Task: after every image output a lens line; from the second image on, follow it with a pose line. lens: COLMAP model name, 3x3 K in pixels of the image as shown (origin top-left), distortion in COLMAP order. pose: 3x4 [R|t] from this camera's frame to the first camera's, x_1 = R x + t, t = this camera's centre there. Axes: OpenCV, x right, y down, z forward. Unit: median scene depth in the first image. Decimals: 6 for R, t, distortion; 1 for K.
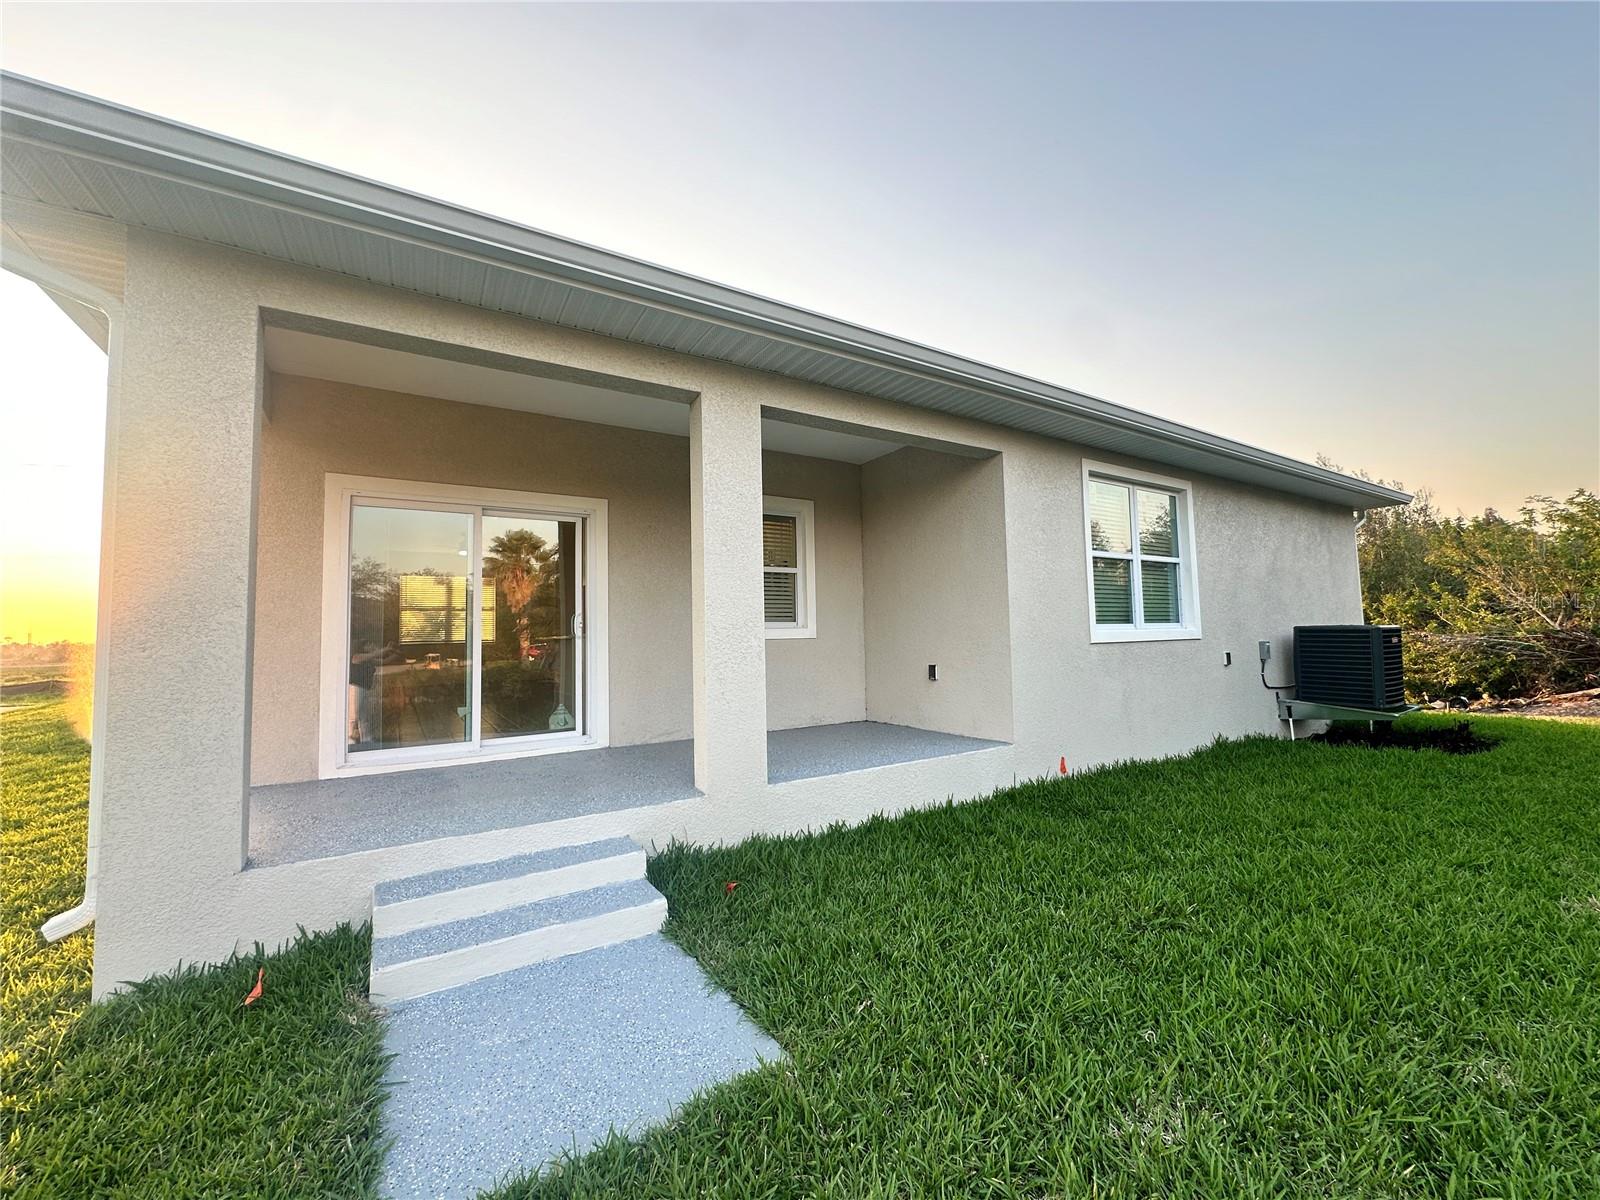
lens RADIAL K [[639.3, 0, 800.0], [0, 639.3, 597.6], [0, 0, 1]] dist [-0.005730, 0.000388]
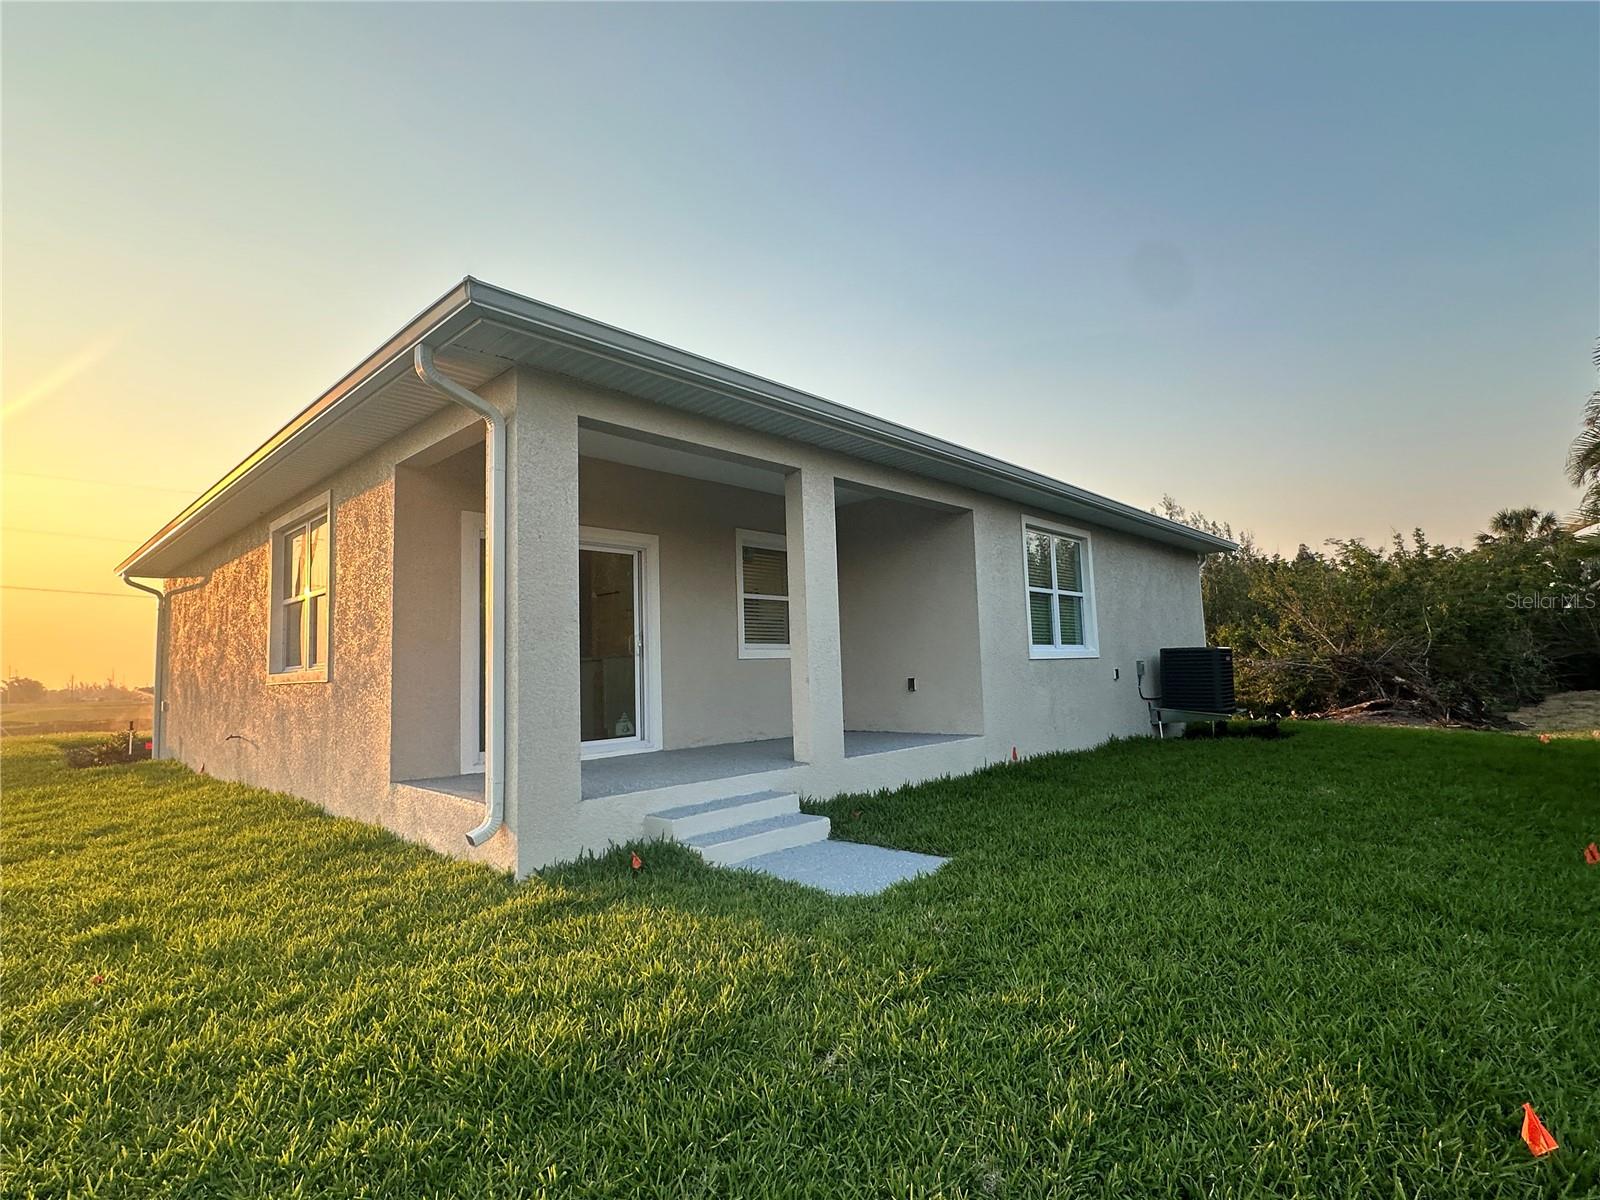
lens RADIAL K [[792.3, 0, 799.2], [0, 792.3, 602.4], [0, 0, 1]] dist [-0.004480, -0.000468]
pose [[0.967274, 0.012360, 0.253434, -0.344135], [-0.003528, 0.999371, -0.035276, 0.013509], [-0.253711, 0.033227, 0.966709, -0.366540]]
